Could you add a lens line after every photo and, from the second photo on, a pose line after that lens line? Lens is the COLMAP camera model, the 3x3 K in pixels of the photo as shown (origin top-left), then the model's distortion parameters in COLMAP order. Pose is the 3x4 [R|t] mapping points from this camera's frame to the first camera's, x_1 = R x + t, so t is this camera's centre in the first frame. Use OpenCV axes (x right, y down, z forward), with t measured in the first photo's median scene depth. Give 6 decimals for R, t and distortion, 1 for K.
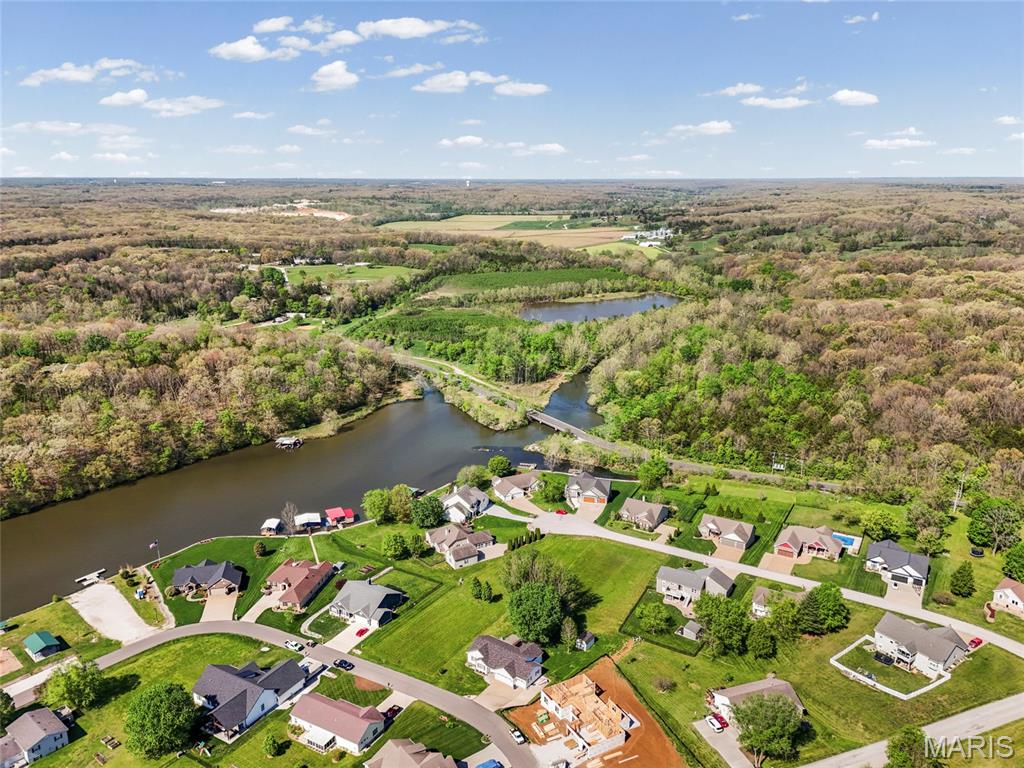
lens RADIAL K [[763.9, 0, 537.0], [0, 763.9, 386.5], [0, 0, 1]] dist [0.090919, -0.086836]
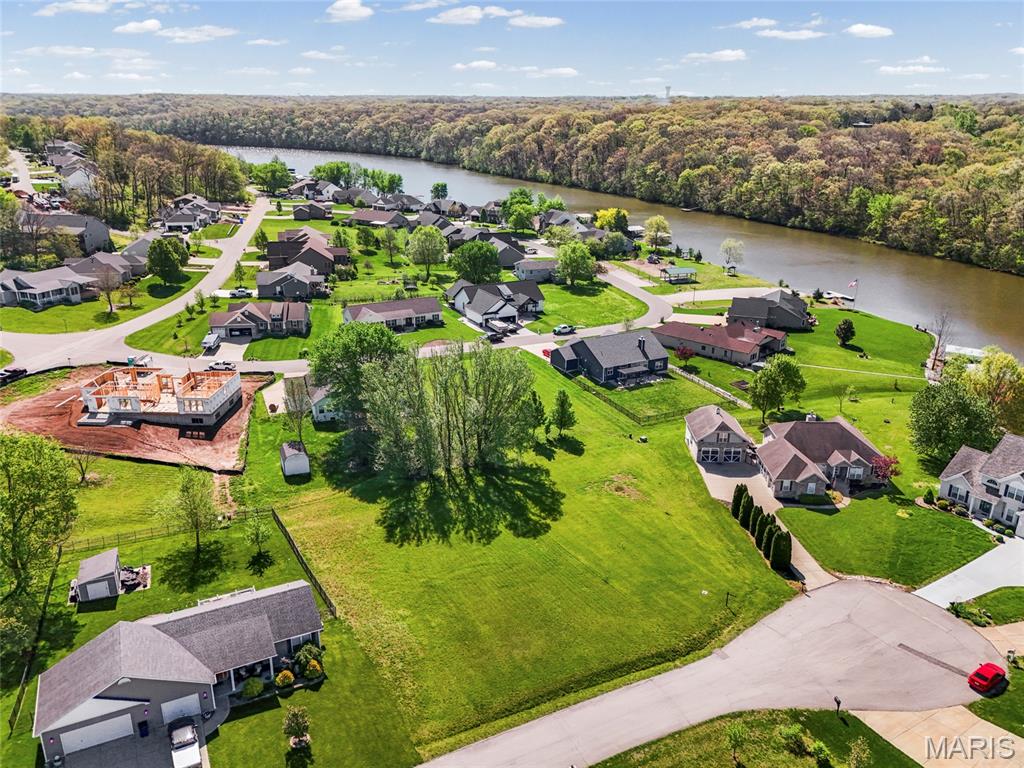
lens RADIAL K [[775.5, 0, 508.1], [0, 775.5, 385.8], [0, 0, 1]] dist [0.089297, -0.086216]
pose [[-0.554707, 0.274413, -0.785492, 0.225946], [-0.231302, 0.855981, 0.462381, 0.012458], [0.799250, 0.438171, -0.411346, 0.788749]]
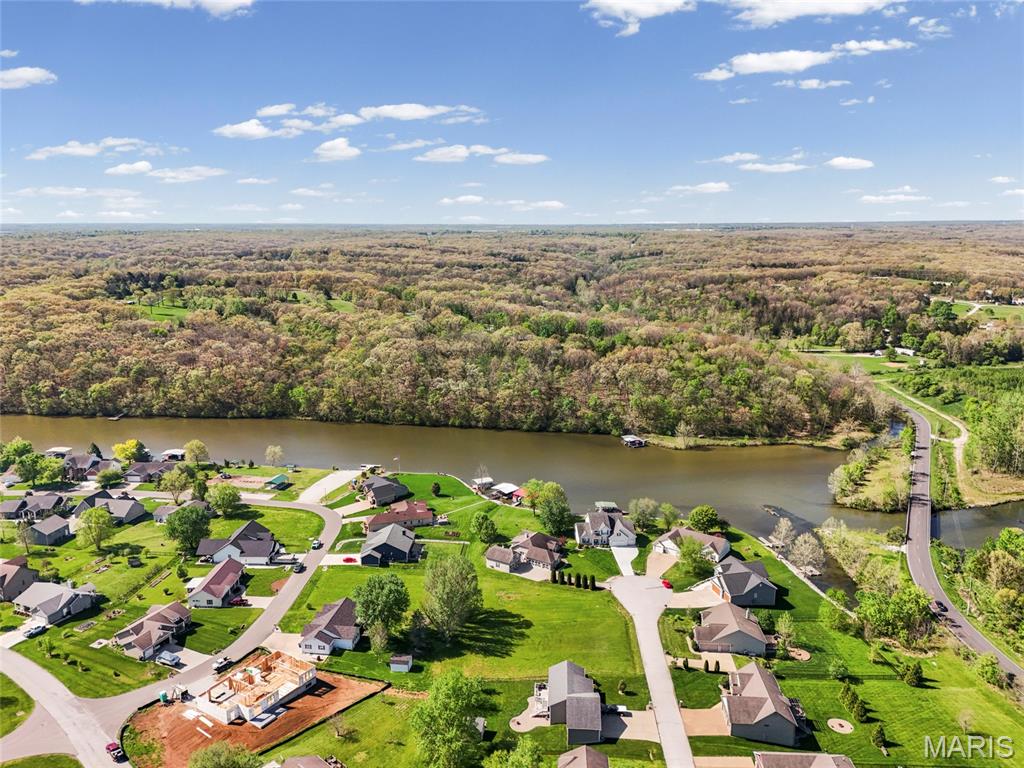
lens RADIAL K [[779.8, 0, 516.1], [0, 779.8, 362.4], [0, 0, 1]] dist [0.076571, -0.065119]
pose [[0.453425, 0.157480, -0.877272, 0.517113], [-0.233989, 0.970776, 0.053325, -0.048475], [0.860032, 0.181093, 0.477022, 0.378100]]
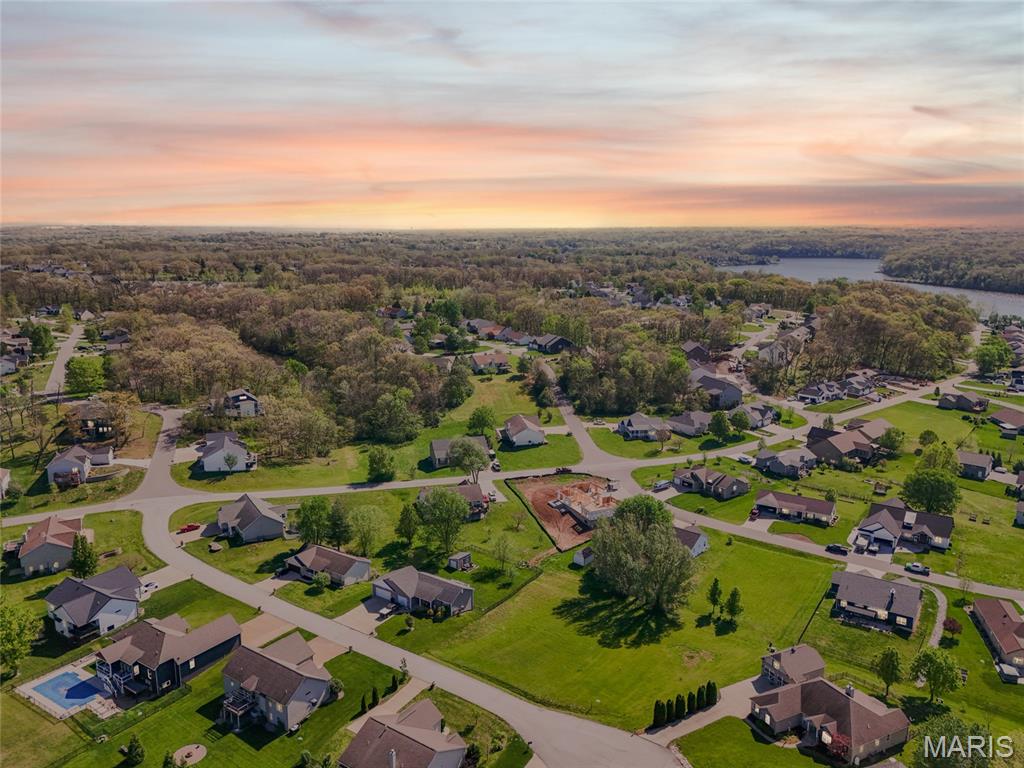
lens RADIAL K [[771.4, 0, 506.9], [0, 771.4, 383.3], [0, 0, 1]] dist [0.095699, -0.085877]
pose [[-0.994155, -0.020931, 0.105910, 0.036559], [0.029830, 0.889572, 0.455821, -0.165428], [-0.103755, 0.456316, -0.883748, 1.046630]]
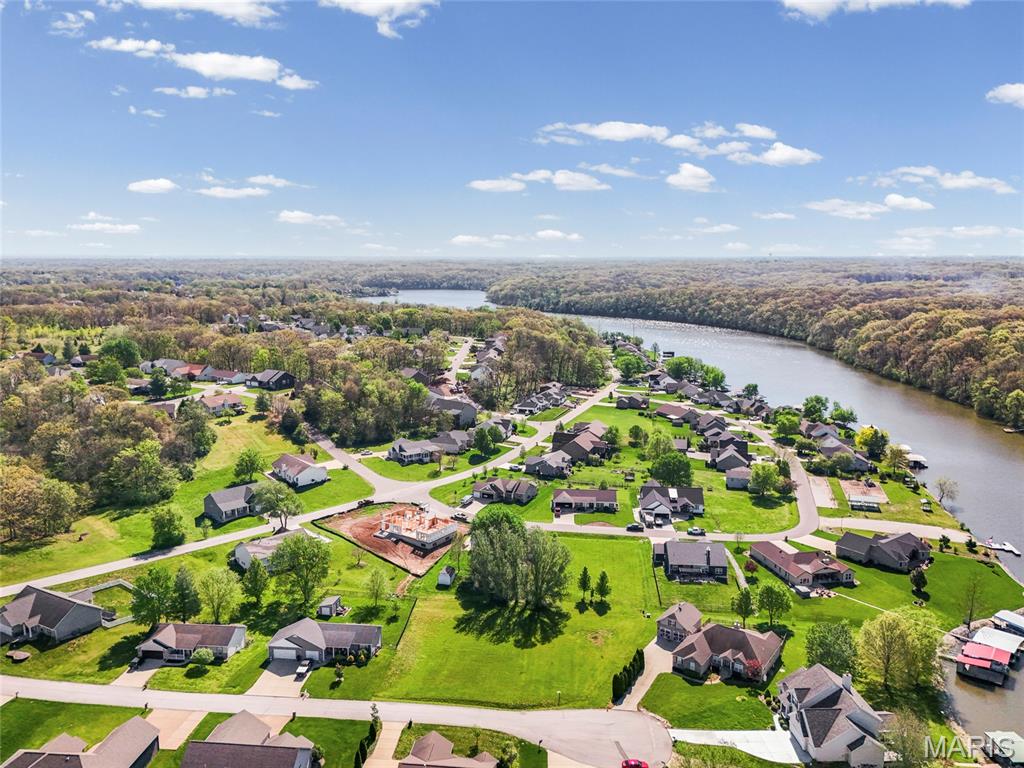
lens RADIAL K [[786.7, 0, 504.2], [0, 786.7, 354.1], [0, 0, 1]] dist [0.089388, -0.082685]
pose [[-0.922066, 0.046471, -0.384233, 0.214755], [-0.105023, 0.925474, 0.363961, -0.167049], [0.372512, 0.375949, -0.848467, 1.054520]]
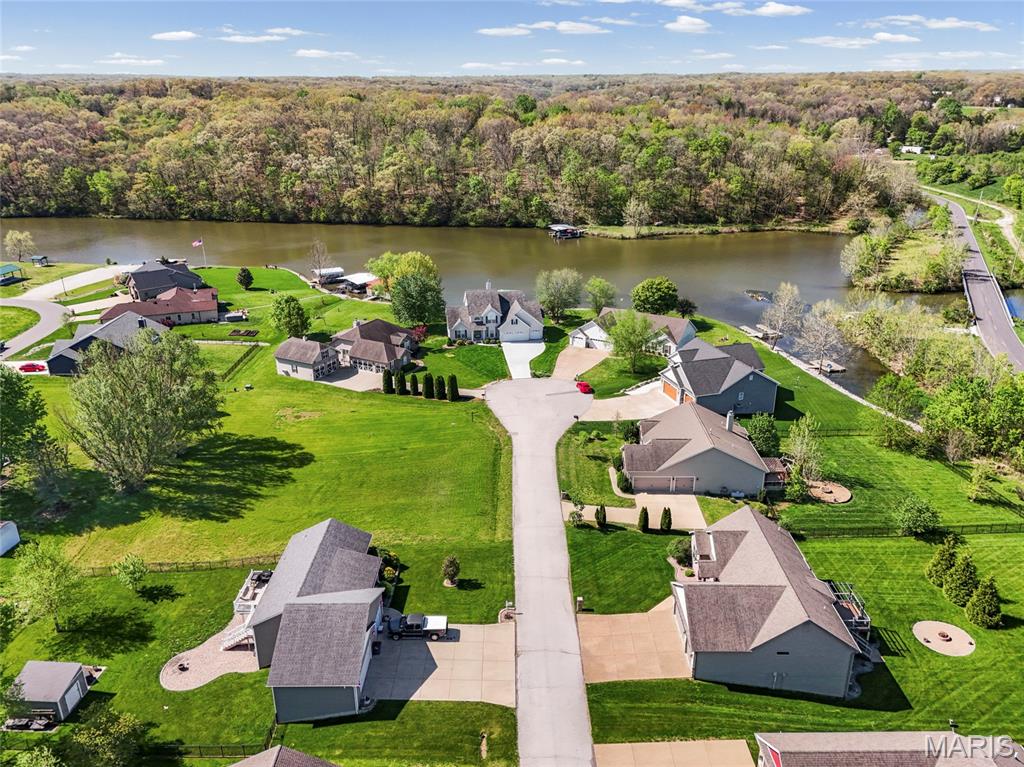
lens RADIAL K [[775.7, 0, 516.9], [0, 775.7, 382.6], [0, 0, 1]] dist [0.088258, -0.088118]
pose [[0.496487, 0.301281, -0.814083, 0.309328], [-0.220468, 0.950849, 0.217439, 0.062082], [0.839580, 0.071524, 0.538507, 0.608762]]
